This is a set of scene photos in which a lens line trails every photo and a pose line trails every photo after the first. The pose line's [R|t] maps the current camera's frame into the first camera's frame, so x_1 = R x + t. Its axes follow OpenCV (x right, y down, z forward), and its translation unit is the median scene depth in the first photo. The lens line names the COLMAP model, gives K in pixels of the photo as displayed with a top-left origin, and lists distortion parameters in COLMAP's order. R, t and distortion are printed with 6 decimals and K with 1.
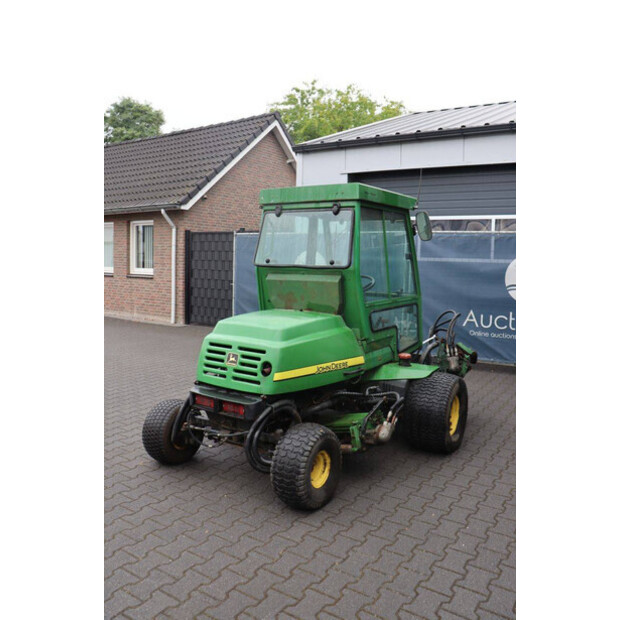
lens RADIAL K [[512.1, 0, 319.5], [0, 512.1, 308.9], [0, 0, 1]] dist [-0.131397, 0.072832]
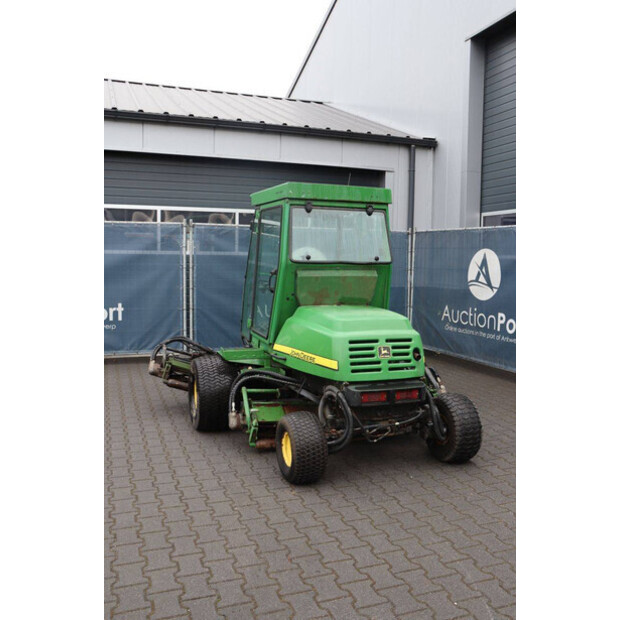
lens RADIAL K [[569.3, 0, 315.3], [0, 569.3, 323.7], [0, 0, 1]] dist [-0.052546, 0.000000]
pose [[0.606995, -0.100382, 0.788340, -1.043762], [0.076268, 0.994770, 0.067944, -0.044060], [-0.791037, 0.018884, 0.611476, 0.348814]]
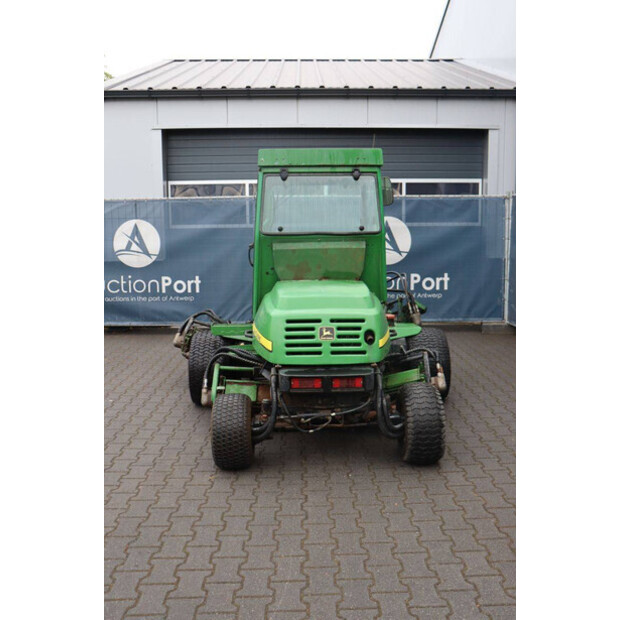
lens RADIAL K [[569.3, 0, 319.3], [0, 569.3, 315.1], [0, 0, 1]] dist [-0.052546, 0.000000]
pose [[0.826969, -0.110506, 0.551281, -0.671556], [0.081114, 0.993687, 0.077509, -0.014976], [-0.556366, -0.019380, 0.830711, 0.120338]]
